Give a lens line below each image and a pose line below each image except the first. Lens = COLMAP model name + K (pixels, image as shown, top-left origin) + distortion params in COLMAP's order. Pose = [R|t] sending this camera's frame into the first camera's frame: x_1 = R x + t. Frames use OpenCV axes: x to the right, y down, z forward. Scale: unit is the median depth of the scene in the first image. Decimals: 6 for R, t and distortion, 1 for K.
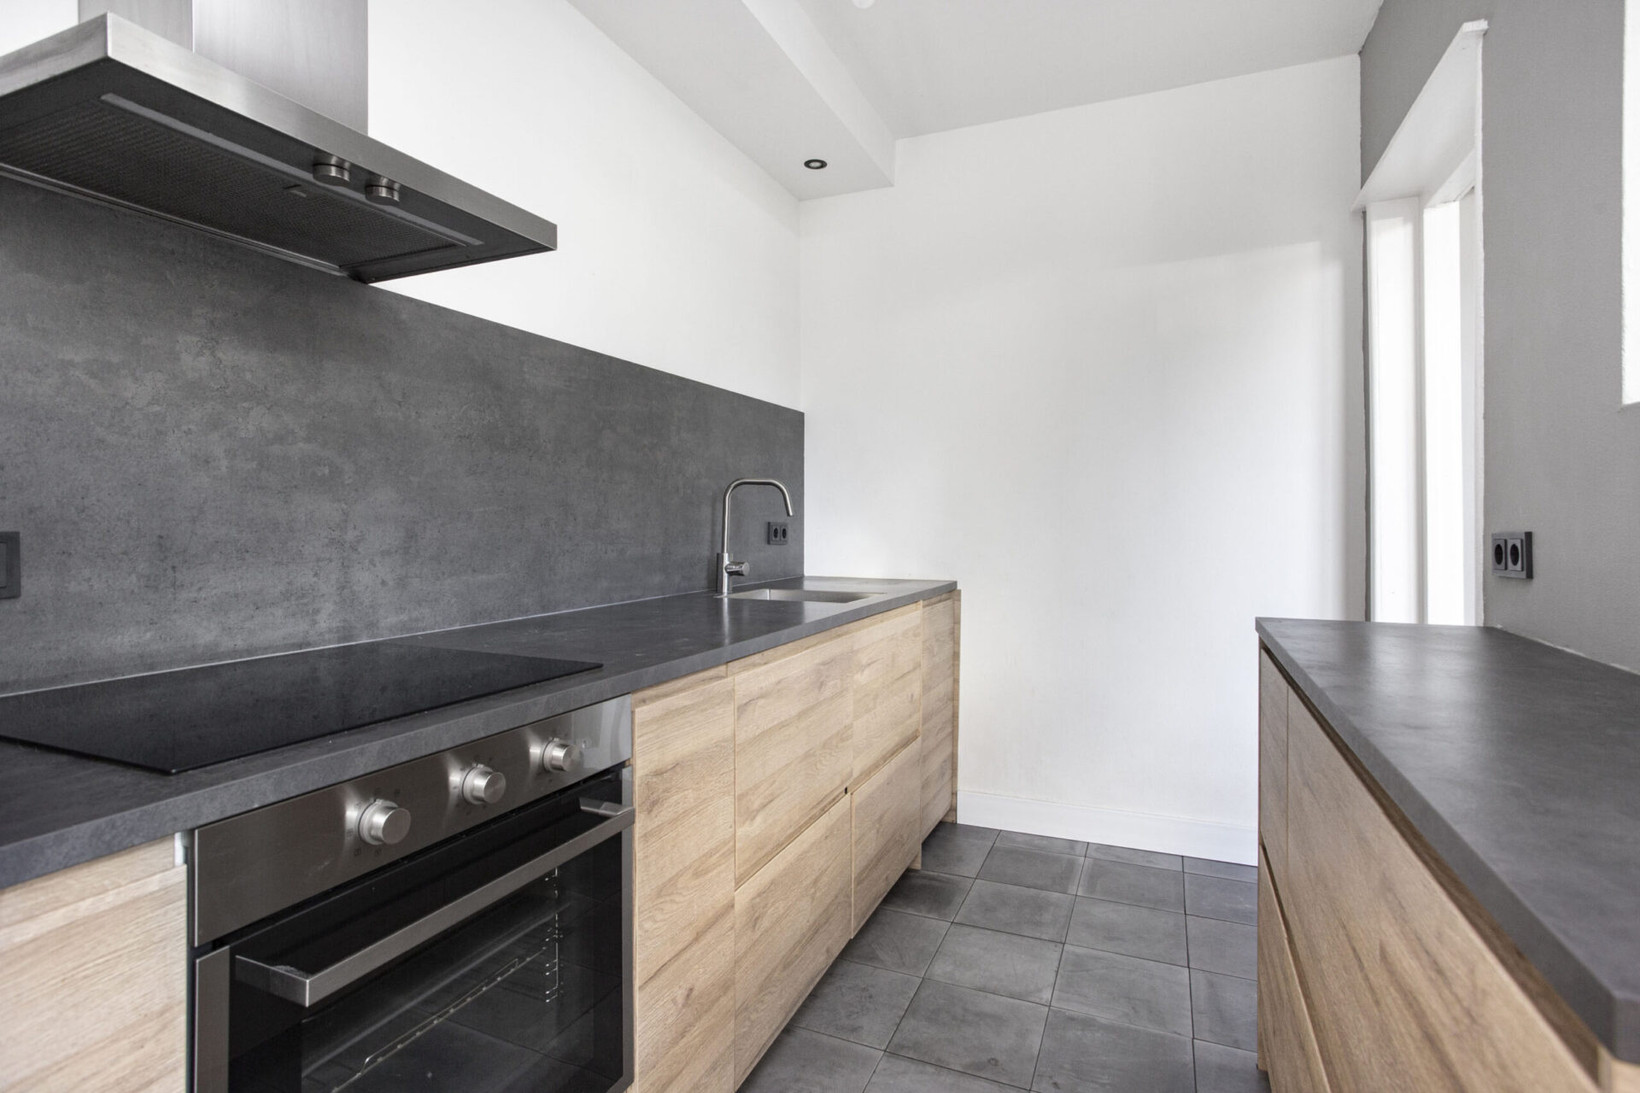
lens RADIAL K [[802.0, 0, 892.7], [0, 802.0, 518.1], [0, 0, 1]] dist [-0.039350, 0.018767]
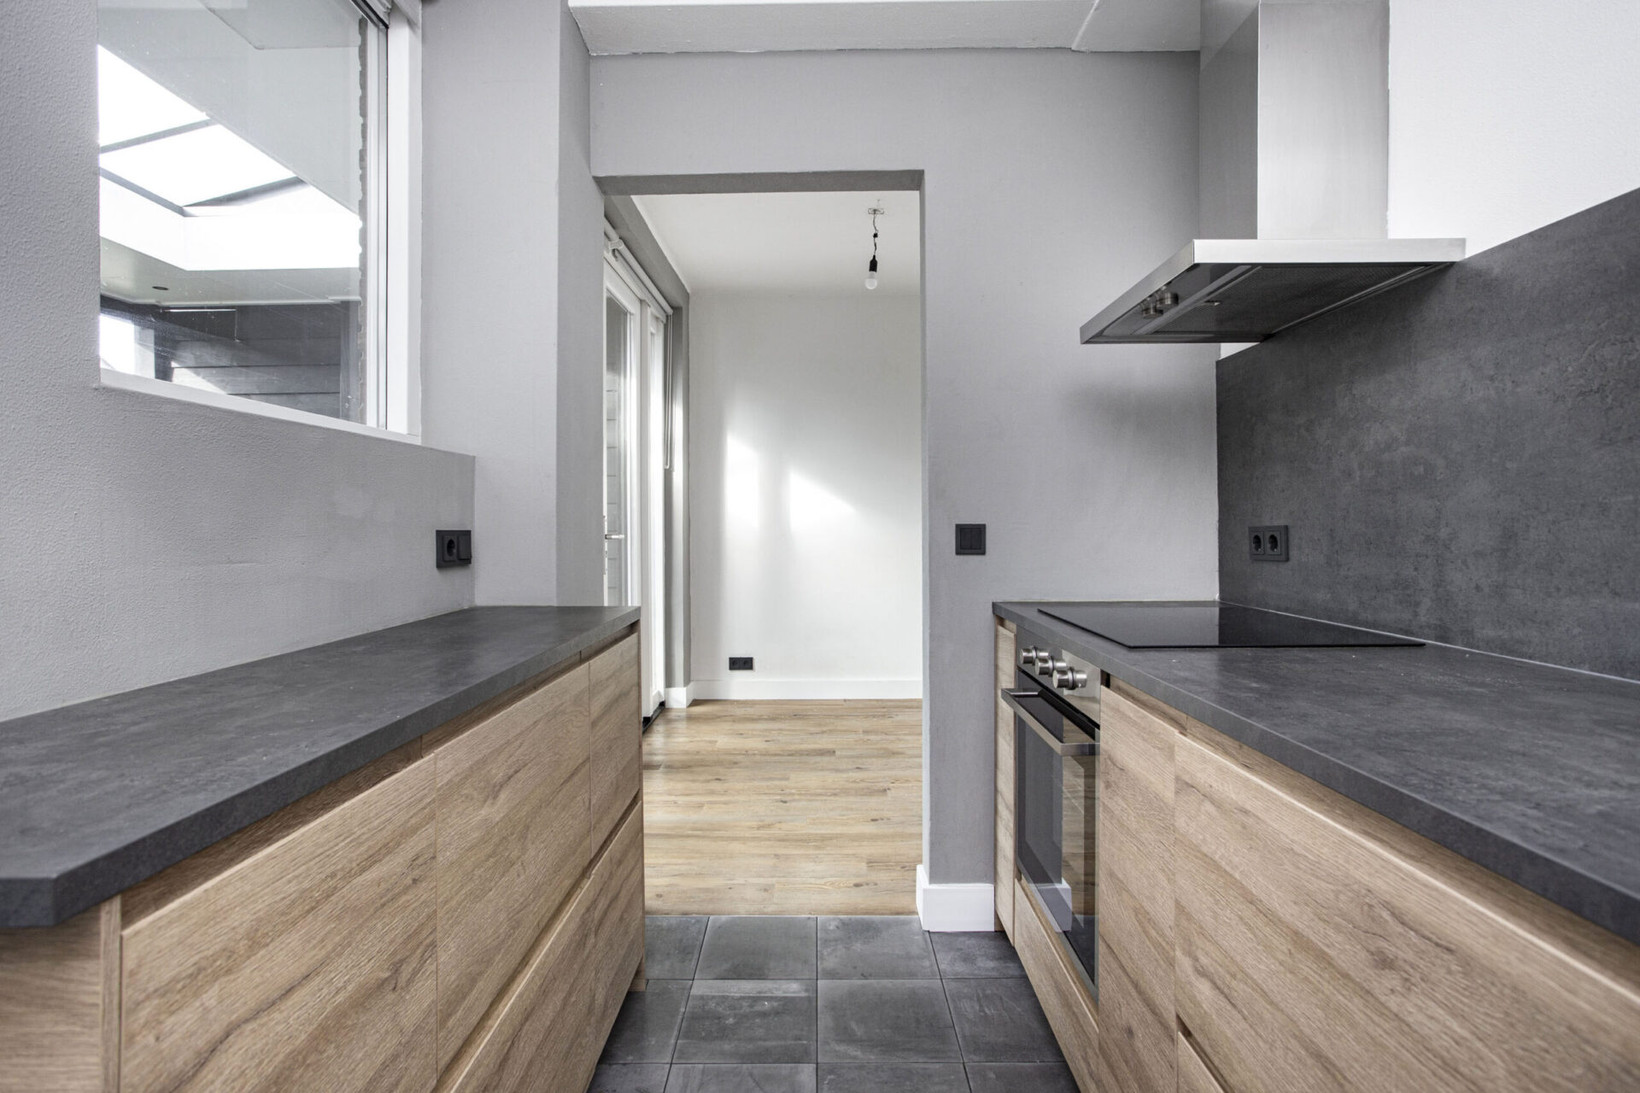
lens RADIAL K [[802.0, 0, 790.0], [0, 802.0, 517.7], [0, 0, 1]] dist [-0.039350, 0.018767]
pose [[-0.958188, -0.009905, -0.285967, 0.276507], [-0.006999, 0.999913, -0.011182, 0.015581], [0.286053, -0.008713, -0.958174, 1.317558]]
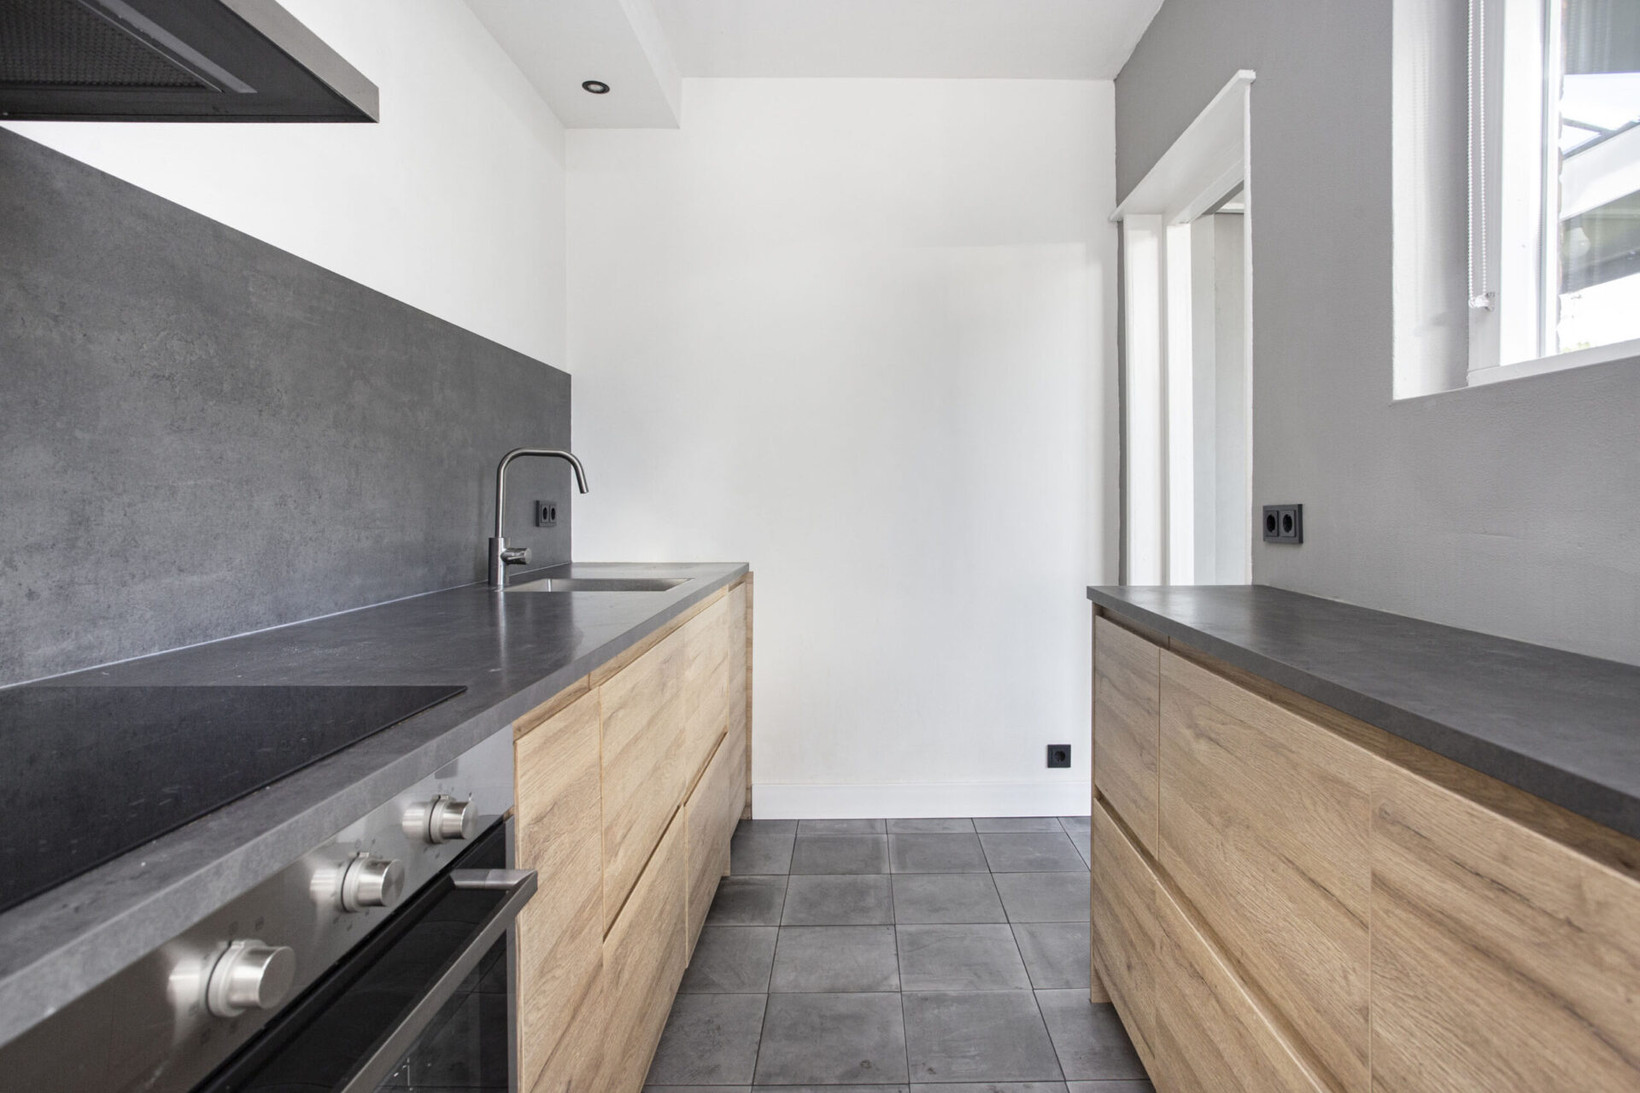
lens RADIAL K [[802.0, 0, 919.5], [0, 802.0, 504.7], [0, 0, 1]] dist [-0.039350, 0.018767]
pose [[0.921356, -0.007188, 0.388654, -0.182380], [0.003866, 0.999949, 0.009327, 0.004576], [-0.388701, -0.007091, 0.921337, 0.103970]]
